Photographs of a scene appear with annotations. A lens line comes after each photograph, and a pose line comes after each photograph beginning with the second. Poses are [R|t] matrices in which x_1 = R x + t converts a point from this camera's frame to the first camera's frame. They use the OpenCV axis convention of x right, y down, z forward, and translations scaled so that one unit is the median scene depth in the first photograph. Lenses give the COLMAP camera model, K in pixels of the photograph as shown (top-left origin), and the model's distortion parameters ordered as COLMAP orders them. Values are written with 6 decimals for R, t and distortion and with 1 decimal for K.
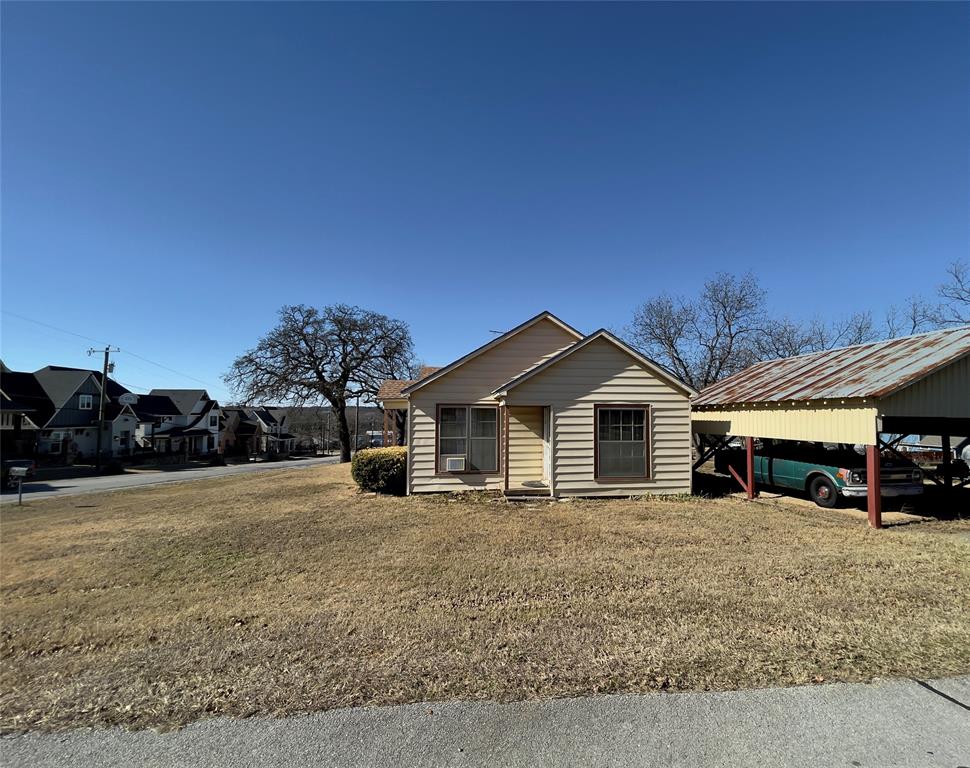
lens RADIAL K [[432.9, 0, 517.8], [0, 432.9, 387.0], [0, 0, 1]] dist [0.000673, -0.000405]
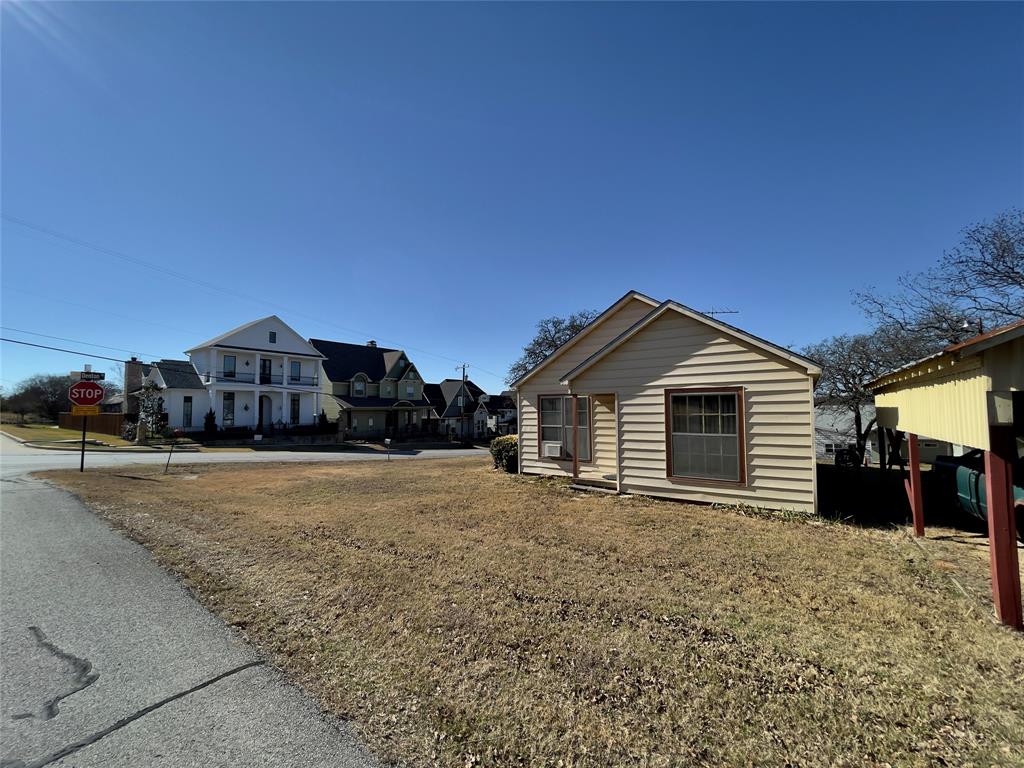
lens RADIAL K [[414.8, 0, 512.0], [0, 414.8, 384.0], [0, 0, 1]] dist [-0.002212, 0.000001]
pose [[0.721132, -0.048302, -0.691112, 0.511427], [0.050694, 0.998571, -0.016895, 0.026632], [0.690941, -0.022852, 0.722550, 0.195034]]
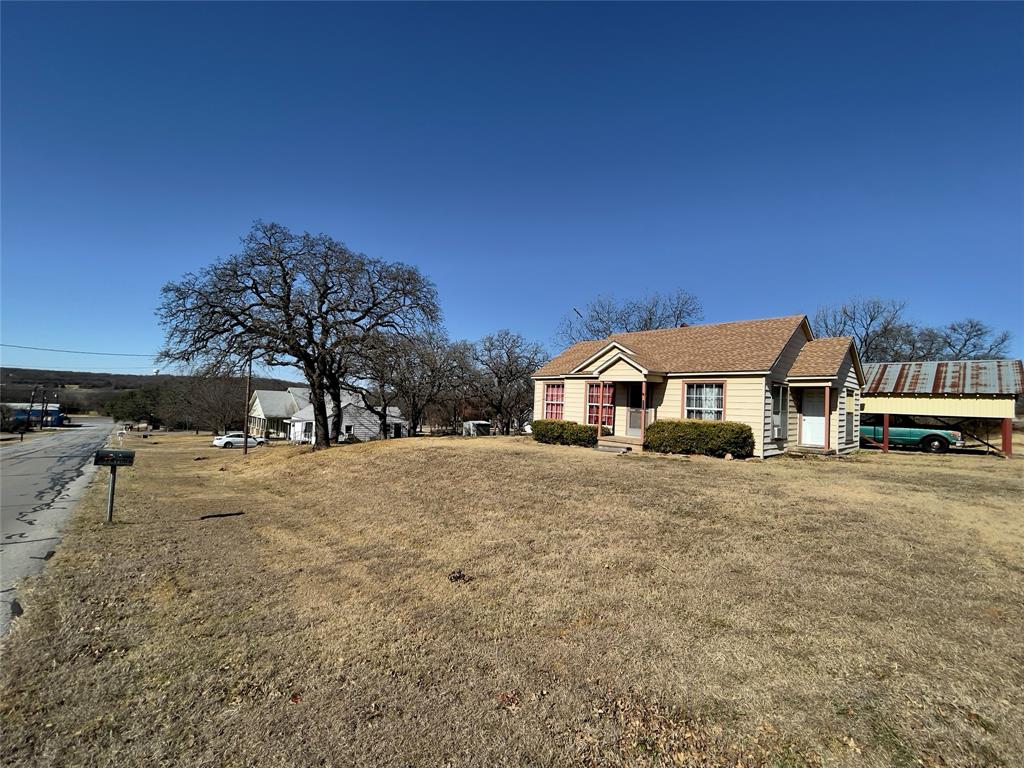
lens RADIAL K [[437.6, 0, 512.0], [0, 437.6, 384.0], [0, 0, 1]] dist [-0.000807, 0.000645]
pose [[0.821782, 0.057544, 0.566889, -1.479181], [-0.077692, 0.996912, 0.011430, 0.089839], [-0.564480, -0.053435, 0.823715, 0.432787]]
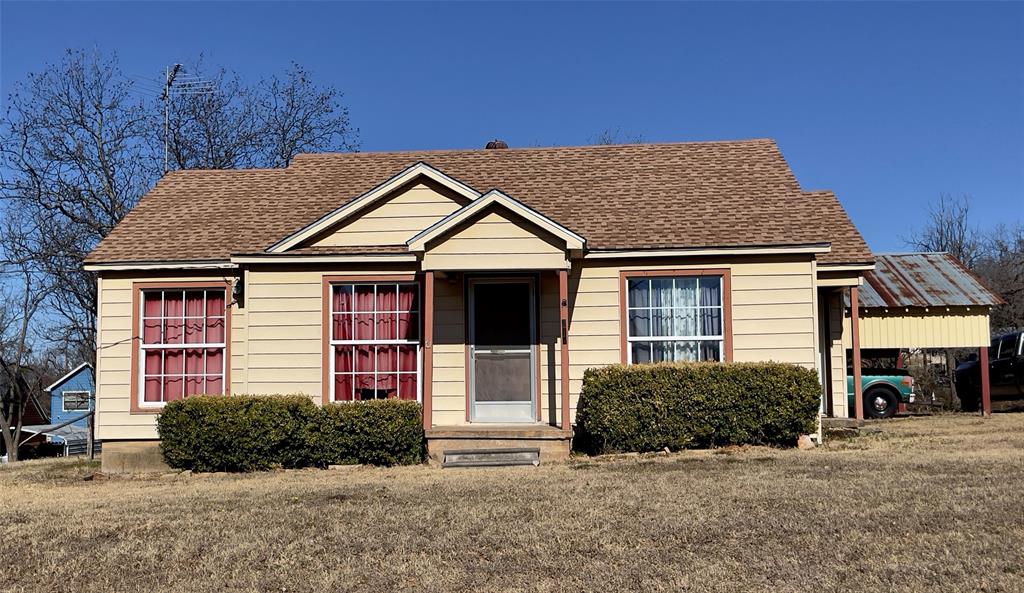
lens RADIAL K [[1091.9, 0, 468.0], [0, 1091.9, 297.6], [0, 0, 1]] dist [0.111662, 0.003647]
pose [[0.226235, 0.079998, 0.970782, -1.632430], [-0.051682, 0.996204, -0.070049, 0.190959], [-0.972701, -0.034325, 0.229511, 1.117353]]
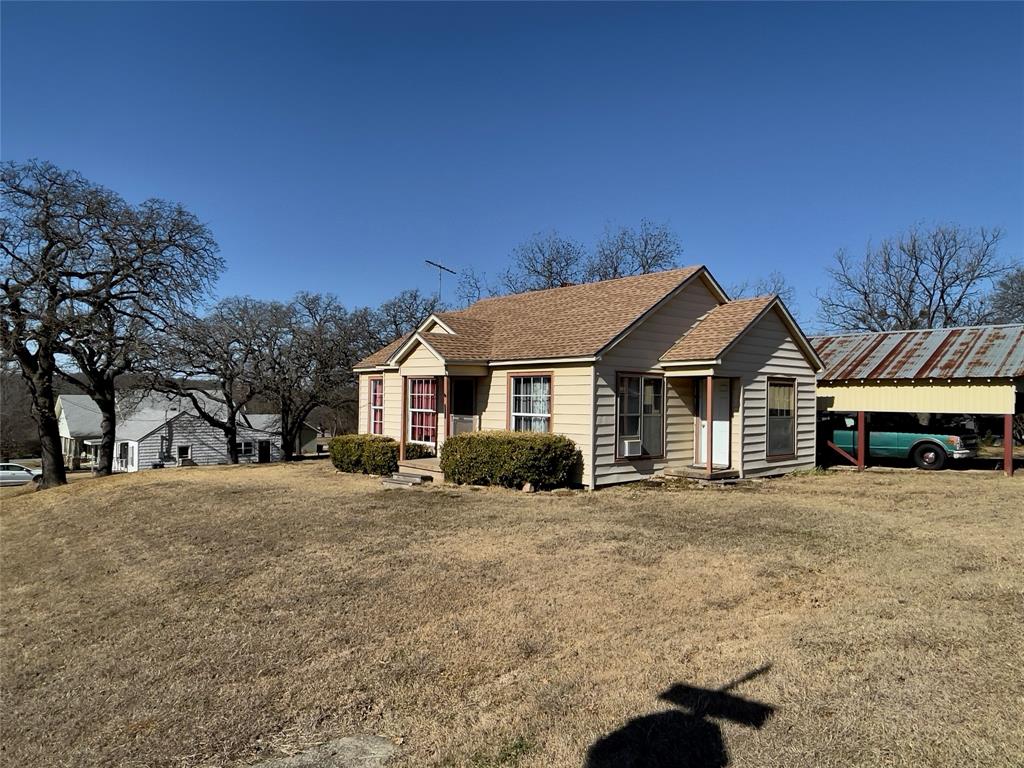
lens RADIAL K [[690.8, 0, 512.0], [0, 690.8, 384.0], [0, 0, 1]] dist [-0.000463, -0.002913]
pose [[0.830544, 0.019710, 0.556603, -1.057295], [-0.046472, 0.998341, 0.033991, 0.029466], [-0.555010, -0.054098, 0.830083, 0.080075]]
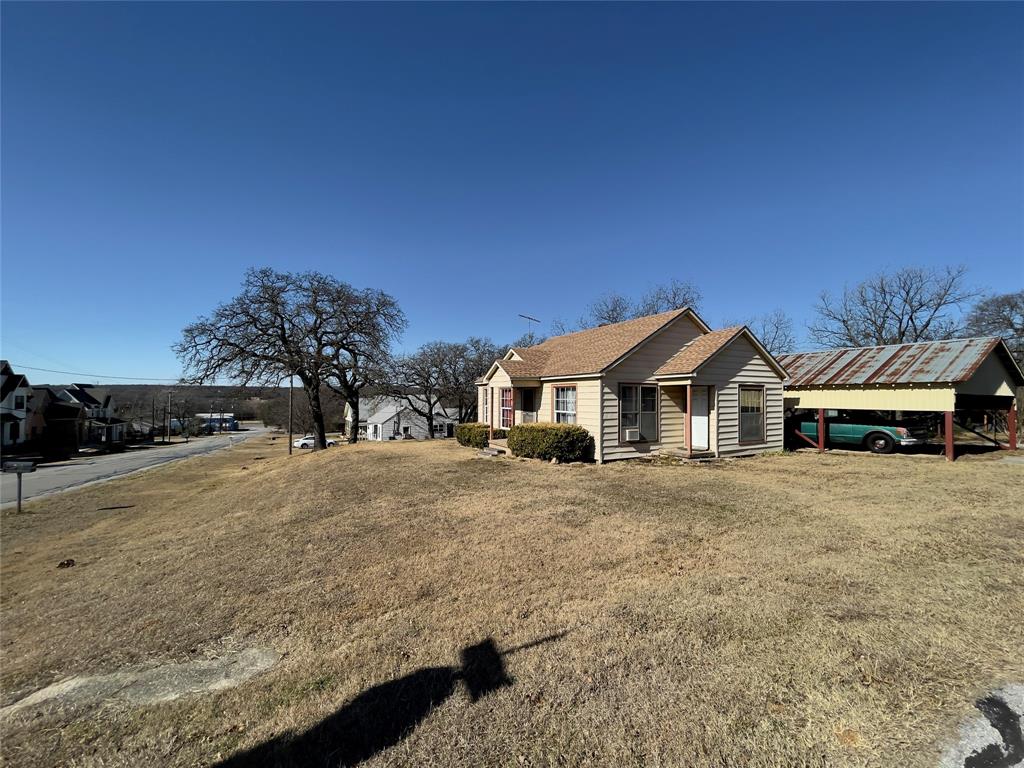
lens RADIAL K [[414.8, 0, 512.0], [0, 414.8, 384.0], [0, 0, 1]] dist [-0.002212, 0.000001]
pose [[0.937789, 0.012091, 0.346996, -0.850317], [-0.024194, 0.999240, 0.030569, 0.016674], [-0.346363, -0.037062, 0.937368, 0.079883]]
